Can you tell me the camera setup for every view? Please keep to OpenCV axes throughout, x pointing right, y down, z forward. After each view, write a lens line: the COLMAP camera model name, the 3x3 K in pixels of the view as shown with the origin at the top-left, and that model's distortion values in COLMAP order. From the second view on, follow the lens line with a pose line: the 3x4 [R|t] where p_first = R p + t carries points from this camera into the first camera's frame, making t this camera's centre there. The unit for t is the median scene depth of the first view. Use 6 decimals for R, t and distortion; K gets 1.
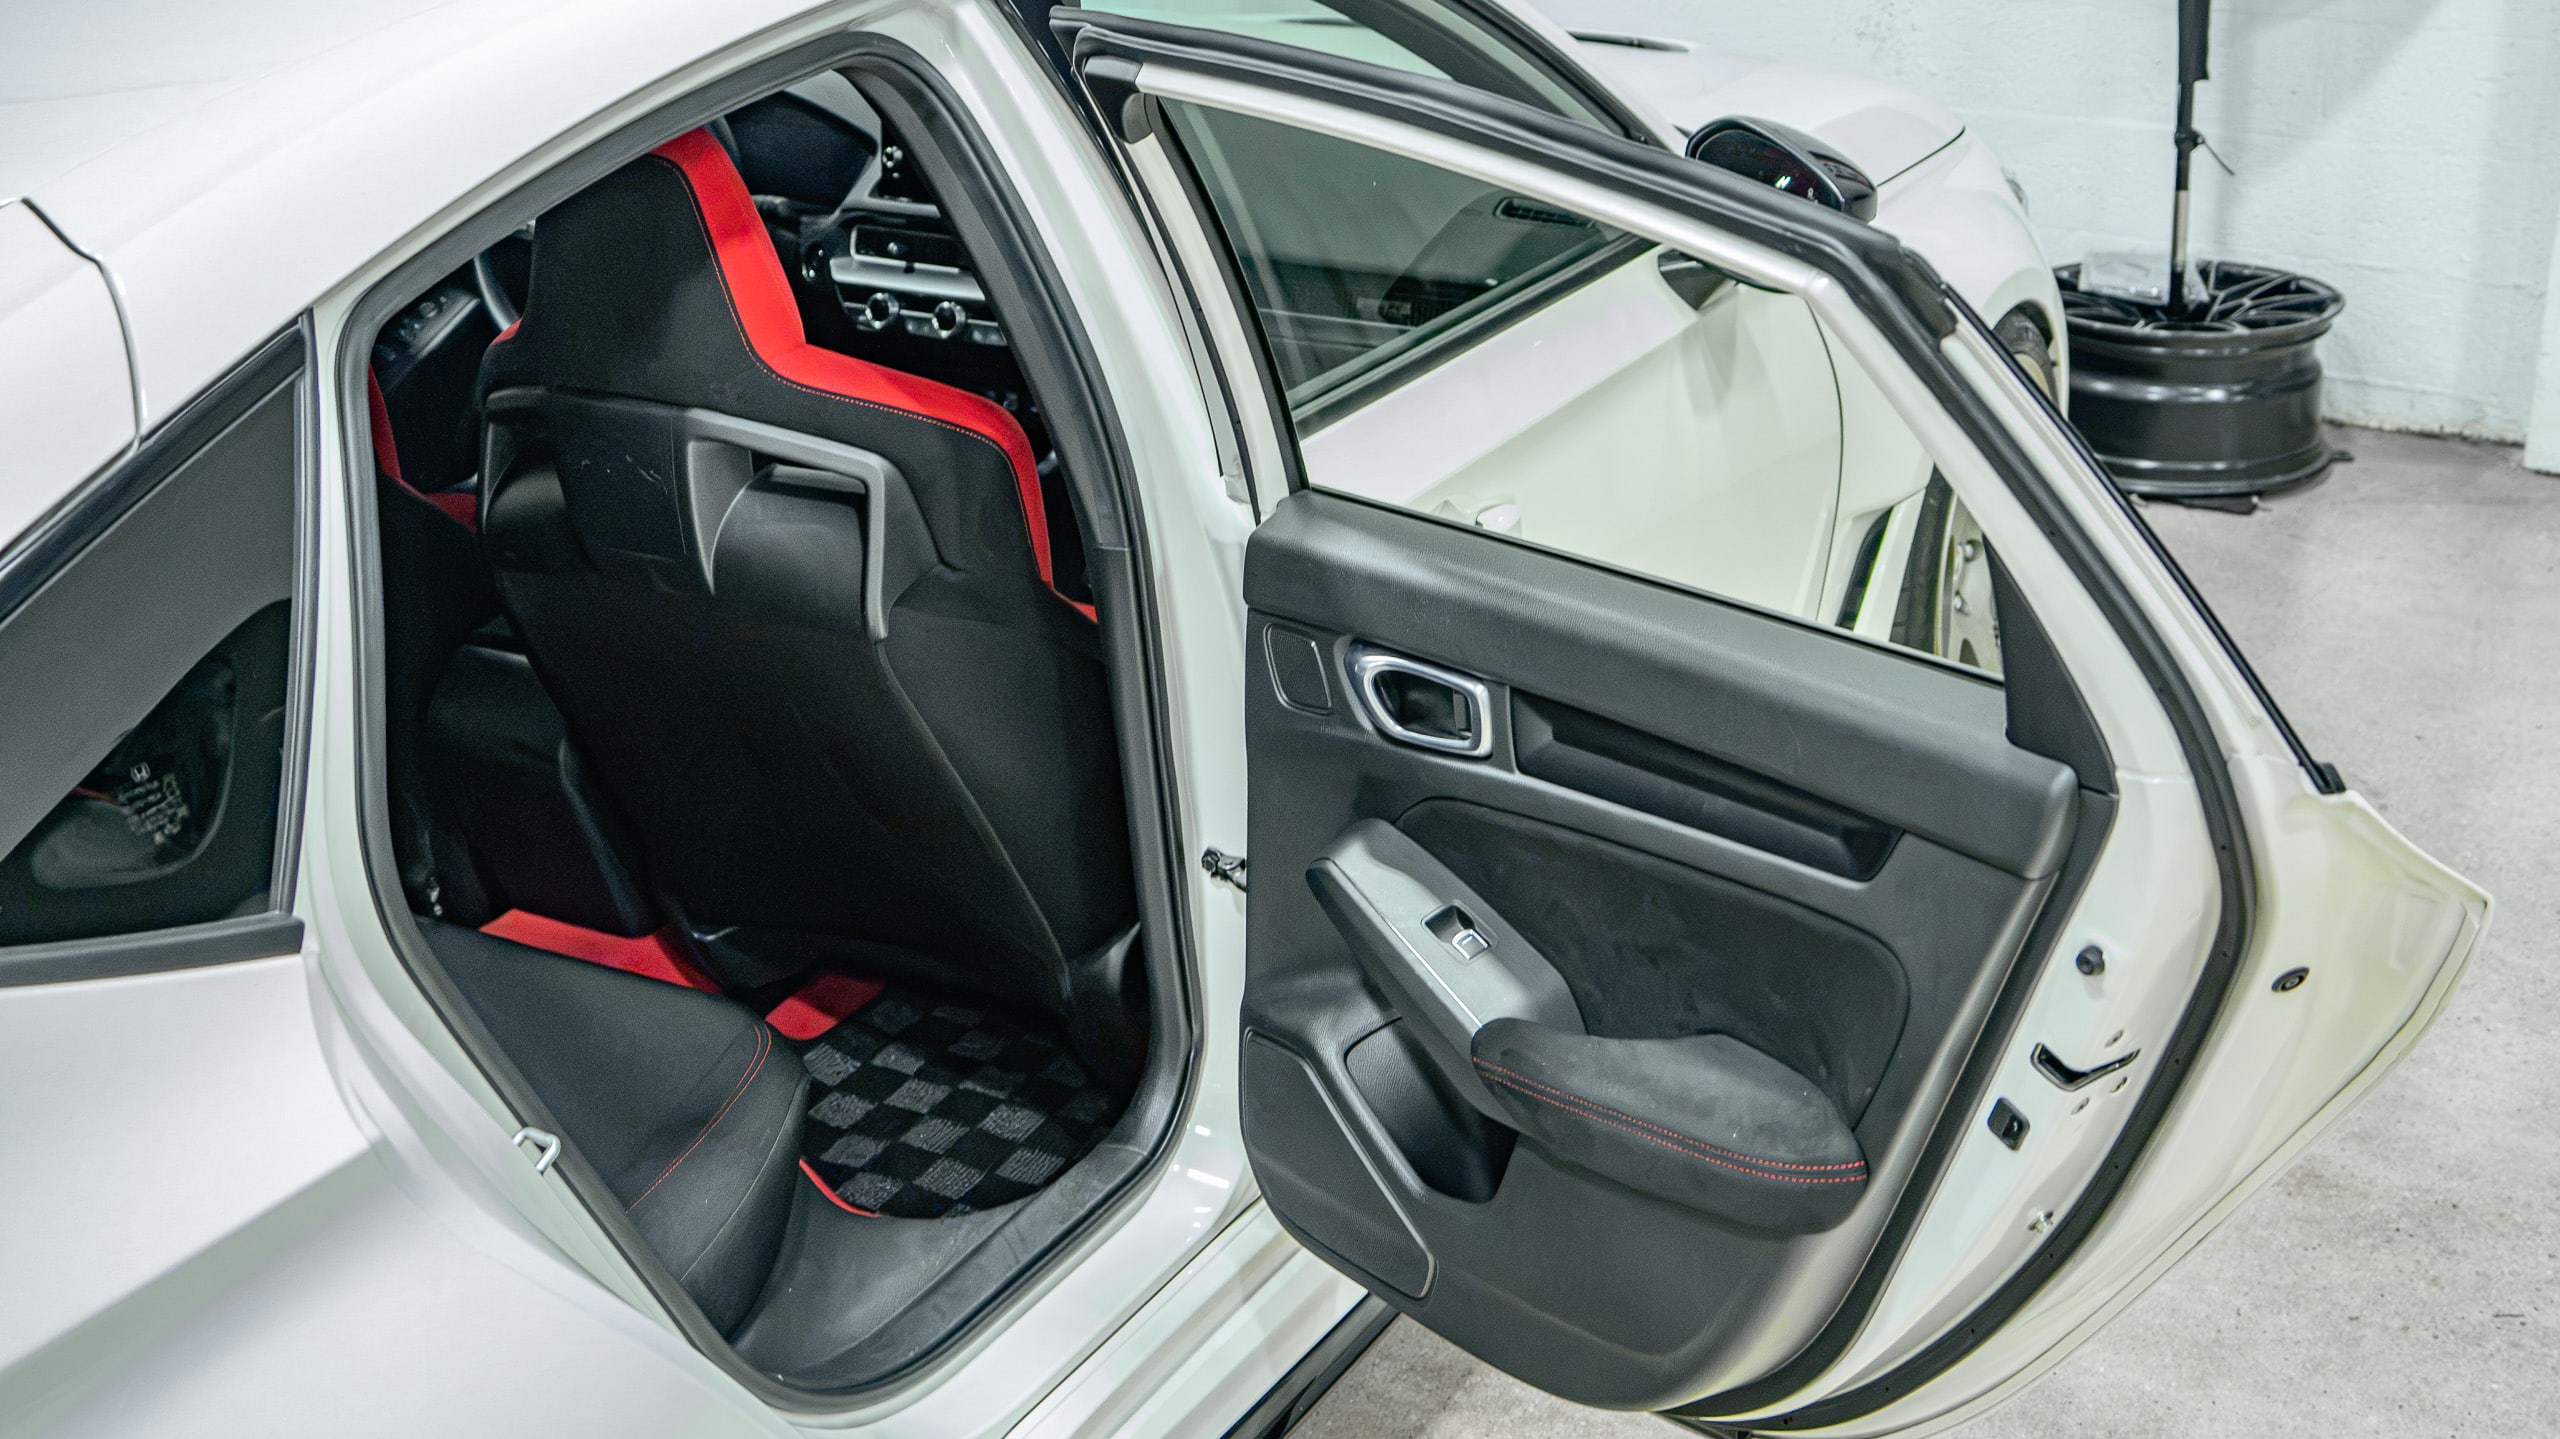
lens RADIAL K [[3086.1, 0, 1280.0], [0, 3086.1, 719.5], [0, 0, 1]] dist [-0.036882, 0.013500]
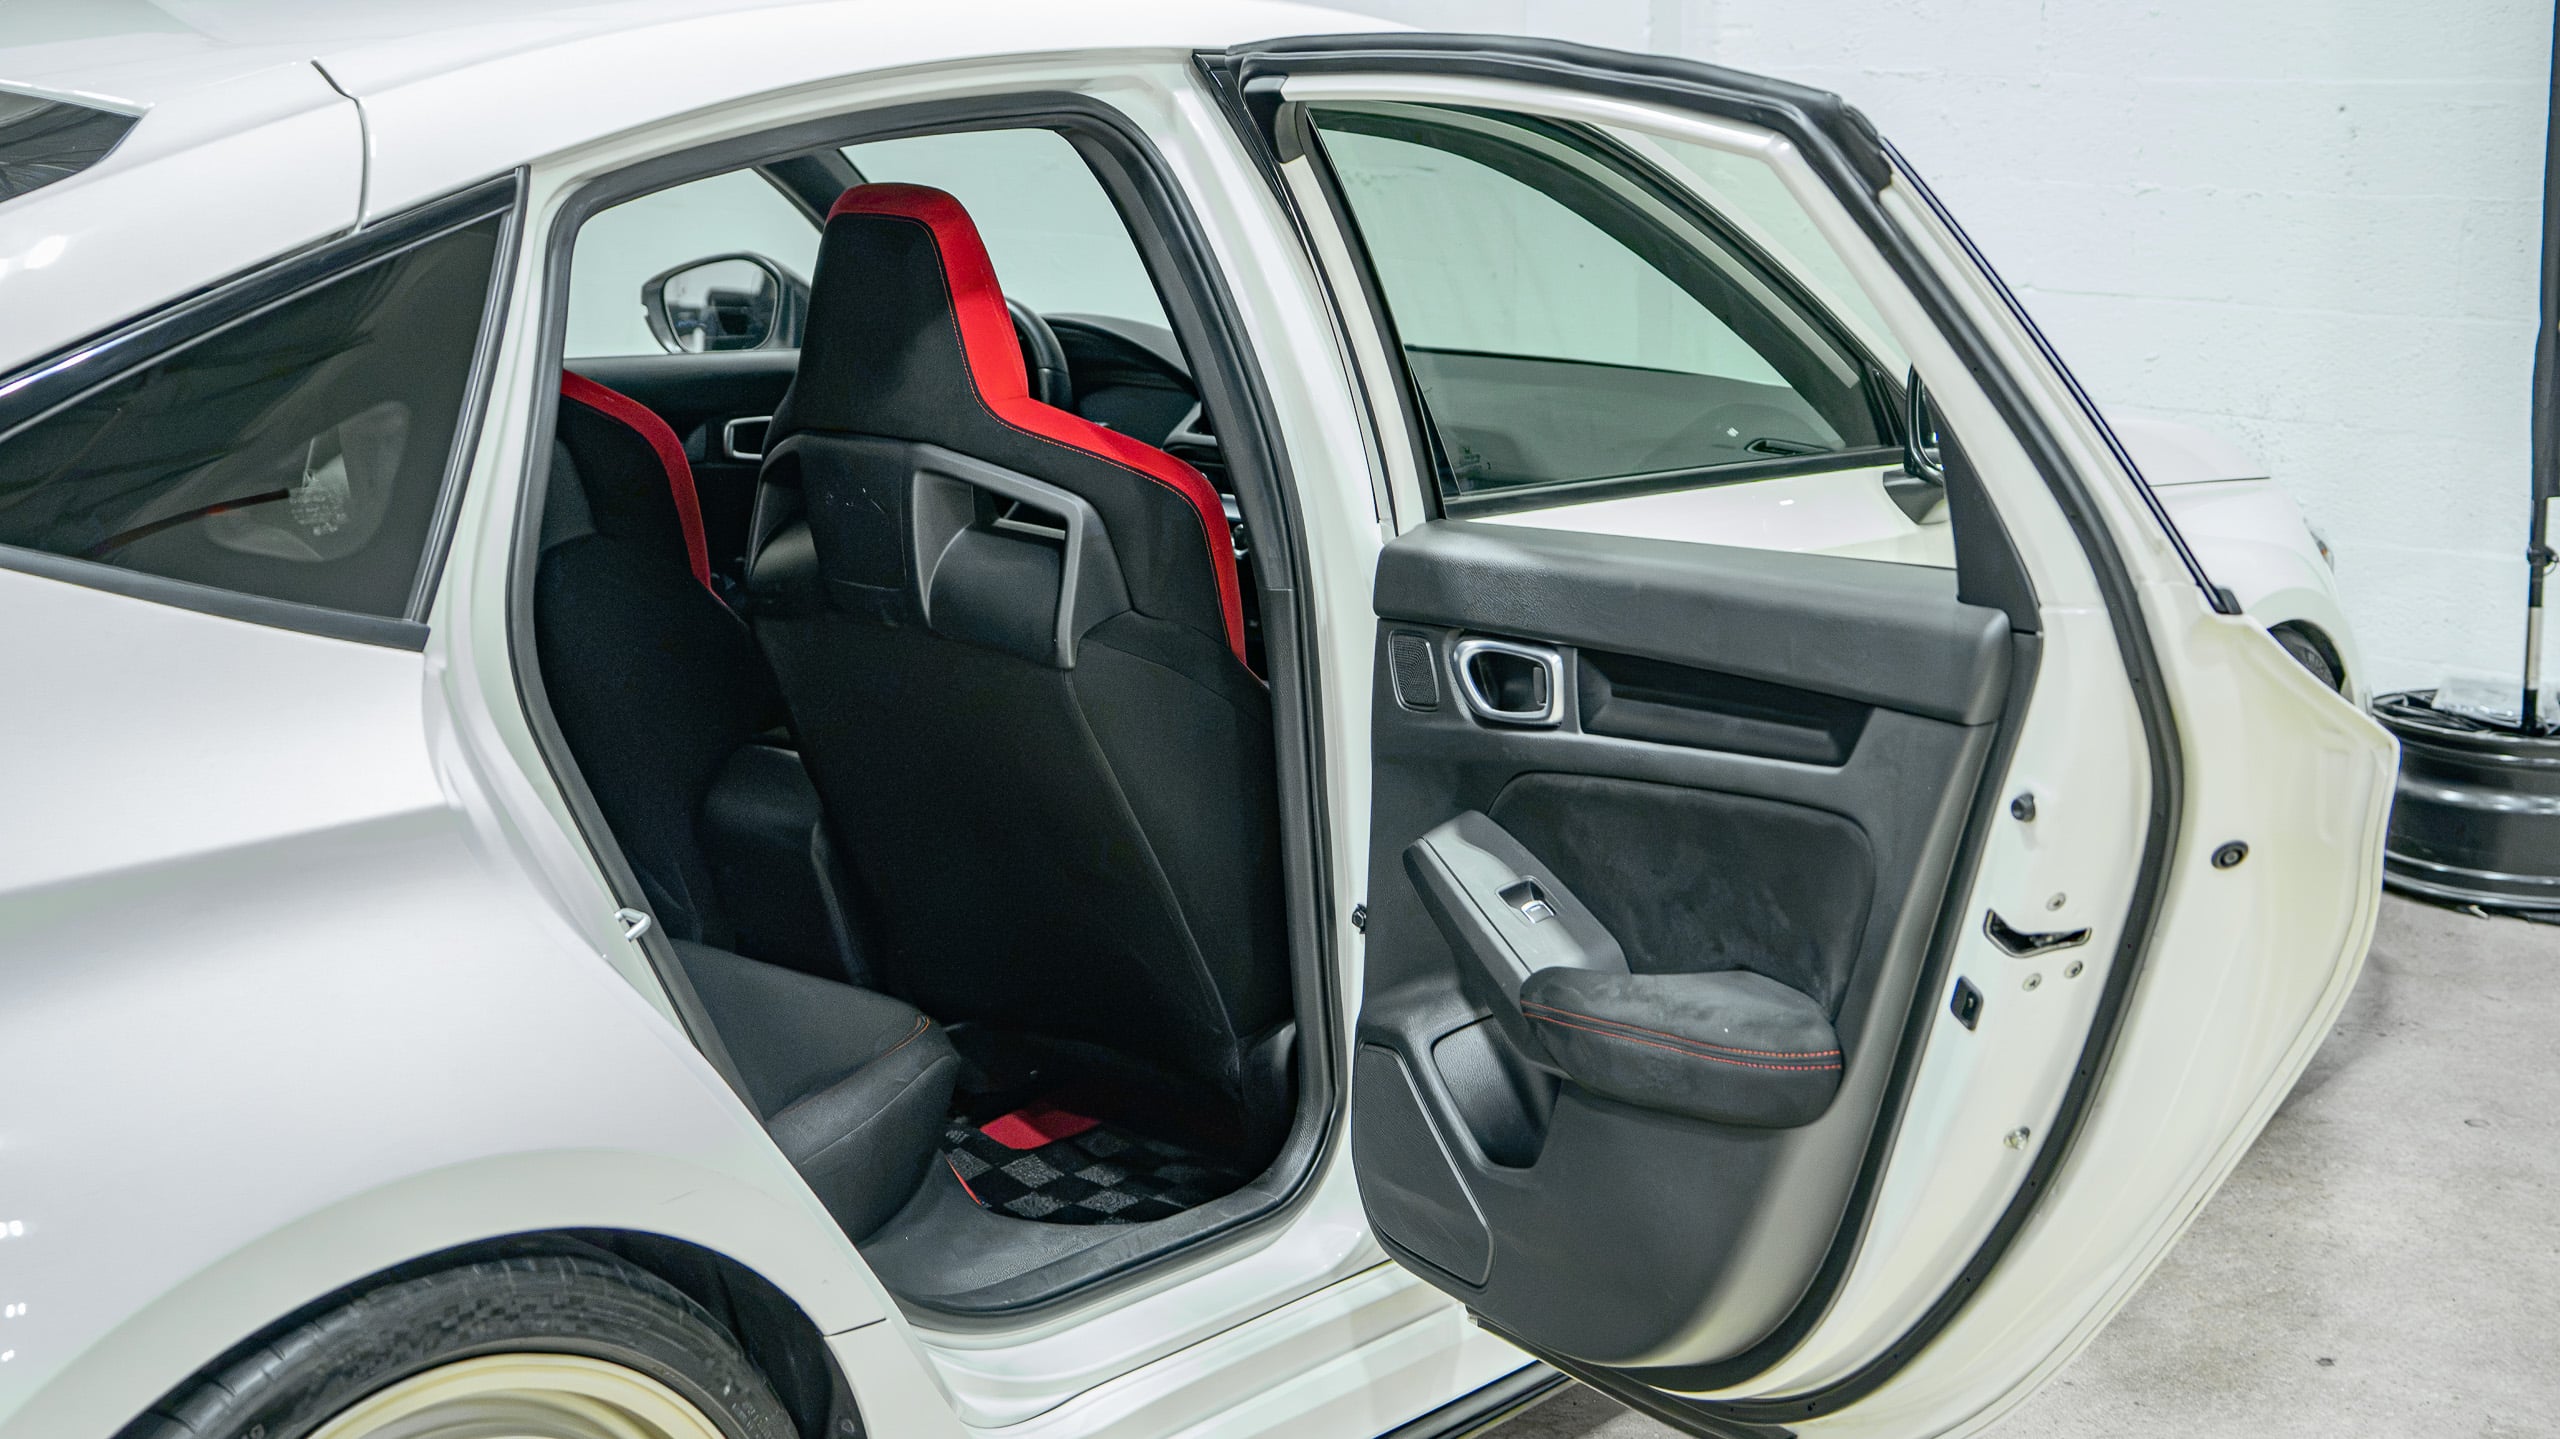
lens RADIAL K [[3086.1, 0, 1280.0], [0, 3086.1, 719.5], [0, 0, 1]] dist [-0.036882, 0.013500]
pose [[0.984016, 0.070832, -0.163389, 0.143099], [-0.100107, 0.978822, -0.178565, 0.206389], [0.147281, 0.192067, 0.970267, -0.054384]]
